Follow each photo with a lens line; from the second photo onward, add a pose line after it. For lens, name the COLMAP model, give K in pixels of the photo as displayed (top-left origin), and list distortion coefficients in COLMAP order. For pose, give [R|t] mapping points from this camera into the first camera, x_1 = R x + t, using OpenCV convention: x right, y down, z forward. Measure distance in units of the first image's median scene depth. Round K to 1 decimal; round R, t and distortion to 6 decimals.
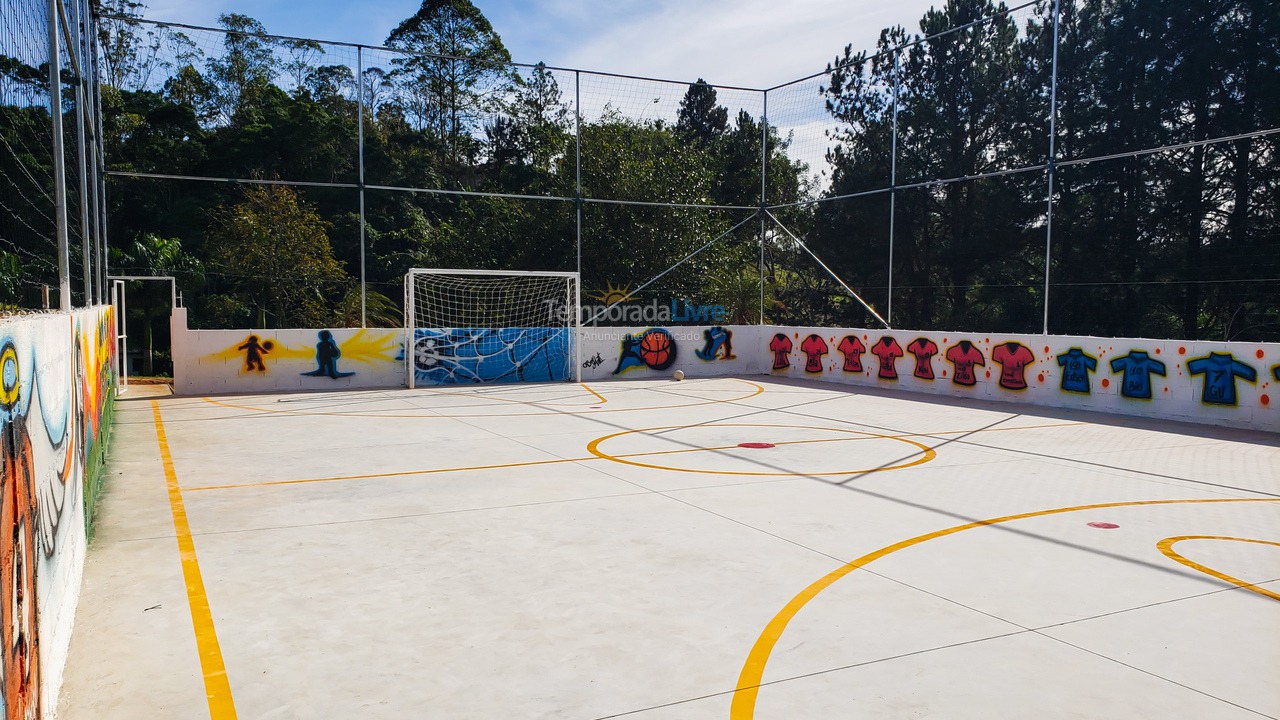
lens RADIAL K [[986.9, 0, 641.8], [0, 986.9, 391.5], [0, 0, 1]] dist [0.042217, -0.041478]
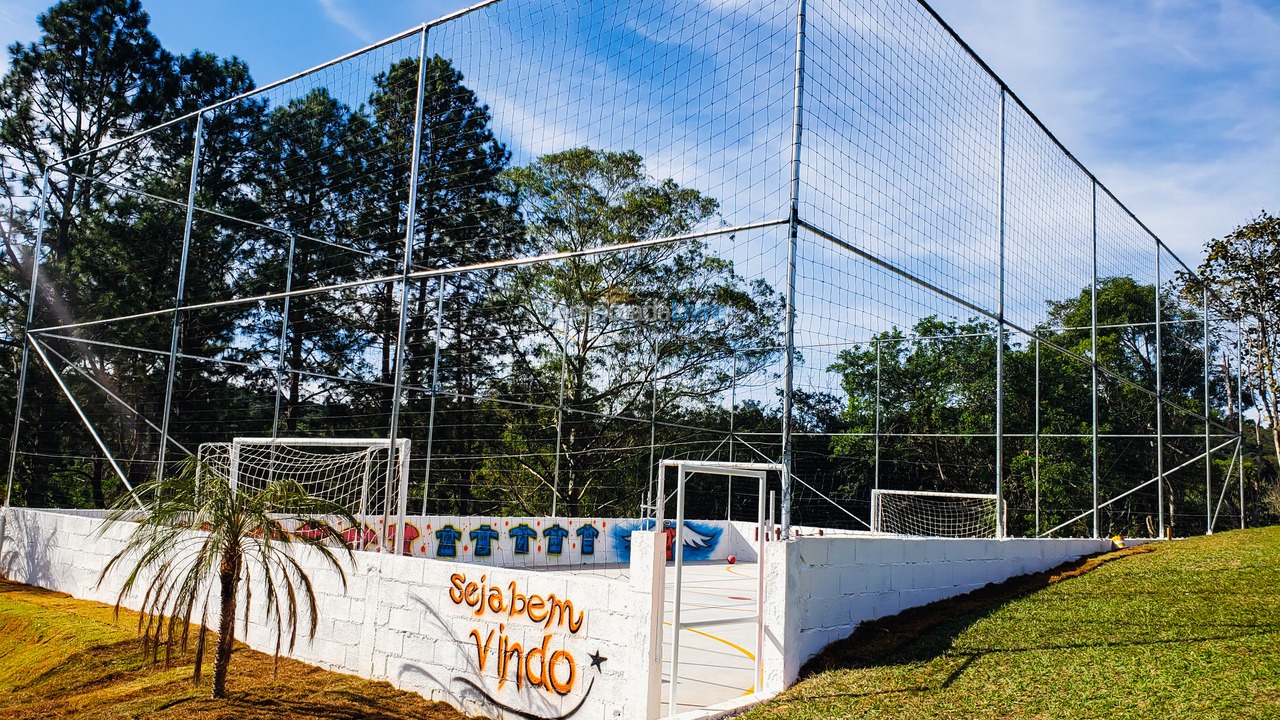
lens RADIAL K [[986.9, 0, 640.1], [0, 986.9, 367.6], [0, 0, 1]] dist [0.042217, -0.041478]
pose [[-0.411032, 0.098021, 0.906336, -0.882937], [0.039553, 0.995184, -0.089693, -0.117407], [-0.910762, -0.001019, -0.412930, 1.206609]]
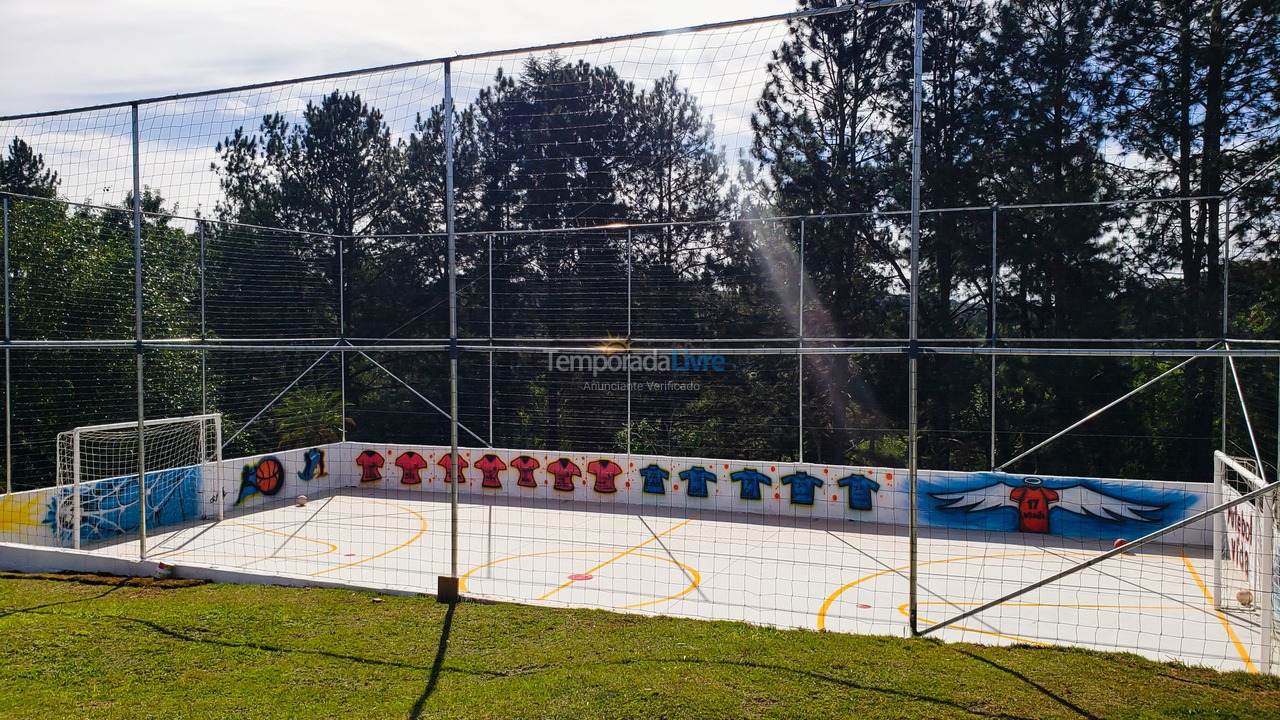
lens RADIAL K [[986.9, 0, 653.2], [0, 986.9, 358.2], [0, 0, 1]] dist [0.042217, -0.041478]
pose [[0.747141, -0.013914, 0.664520, -0.484958], [0.059333, 0.997186, -0.045830, -0.120931], [-0.662013, 0.073669, 0.745863, -0.095406]]
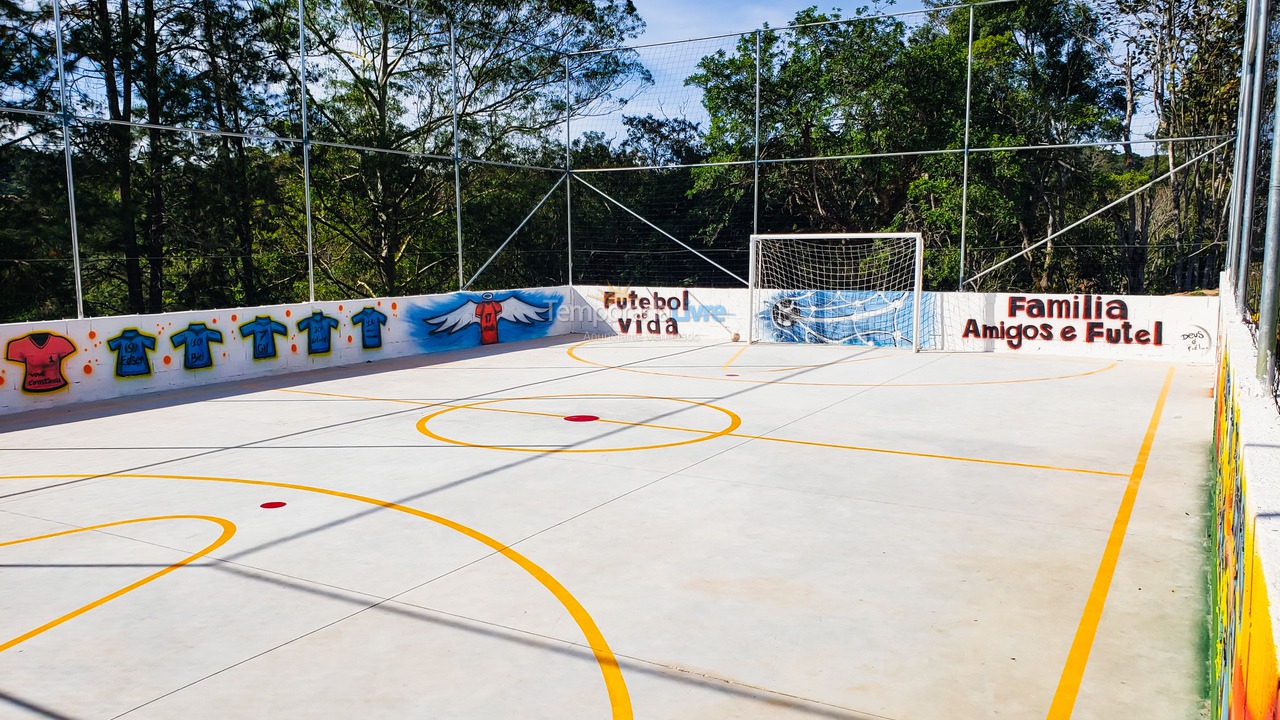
lens RADIAL K [[986.9, 0, 625.0], [0, 986.9, 407.2], [0, 0, 1]] dist [0.042217, -0.041478]
pose [[-0.528708, -0.130819, 0.838662, -0.530488], [0.091031, 0.973614, 0.209257, -0.112069], [-0.843908, 0.186980, -0.502849, 0.985264]]
